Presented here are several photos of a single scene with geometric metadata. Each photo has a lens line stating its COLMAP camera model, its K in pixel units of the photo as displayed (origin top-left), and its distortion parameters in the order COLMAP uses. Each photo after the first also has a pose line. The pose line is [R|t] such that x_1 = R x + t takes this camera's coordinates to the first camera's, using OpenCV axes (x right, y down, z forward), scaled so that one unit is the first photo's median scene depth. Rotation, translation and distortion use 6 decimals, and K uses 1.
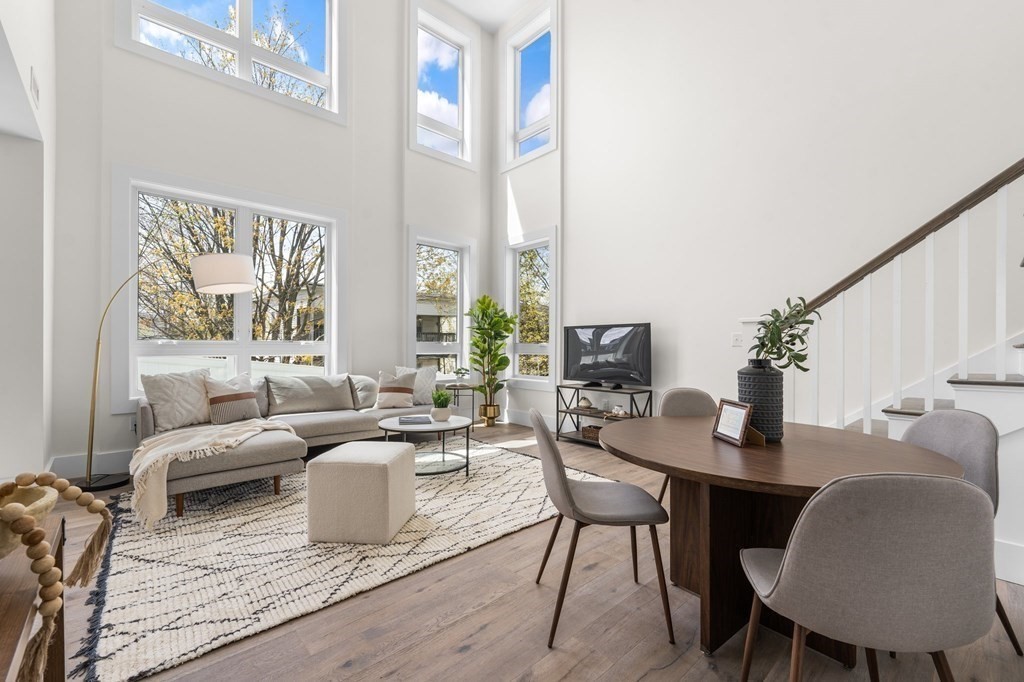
lens RADIAL K [[444.7, 0, 511.1], [0, 444.7, 342.4], [0, 0, 1]] dist [-0.000270, -0.000073]
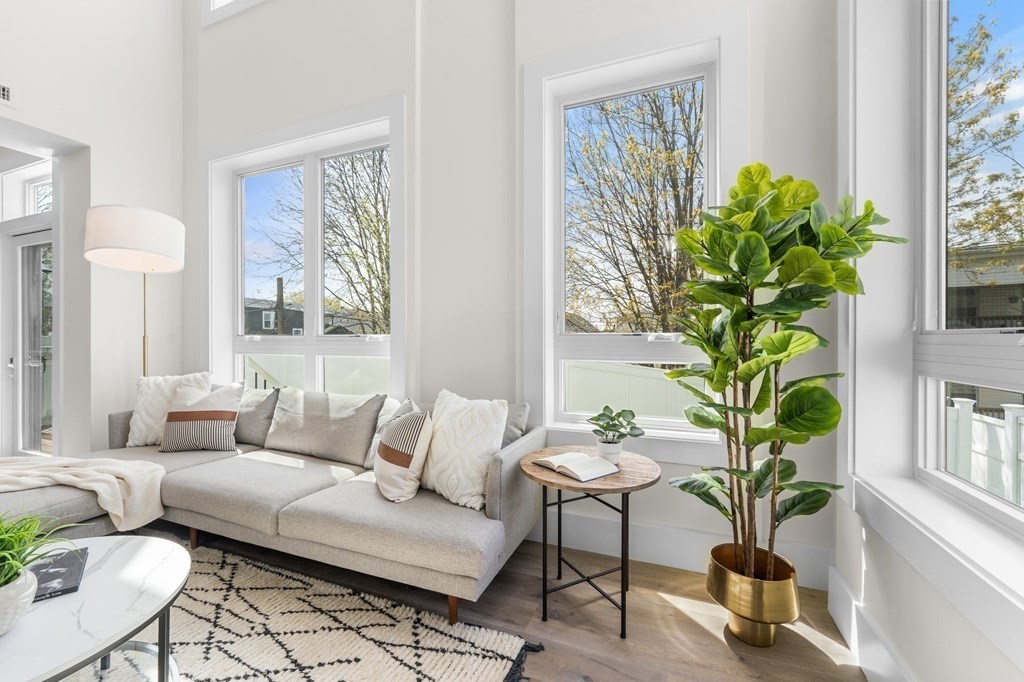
lens RADIAL K [[419.9, 0, 511.0], [0, 419.9, 344.4], [0, 0, 1]] dist [0.001362, -0.000168]
pose [[0.422707, -0.006129, -0.906246, 0.176686], [0.003104, 0.999981, -0.005315, 0.014532], [0.906261, -0.000567, 0.422718, 1.076150]]
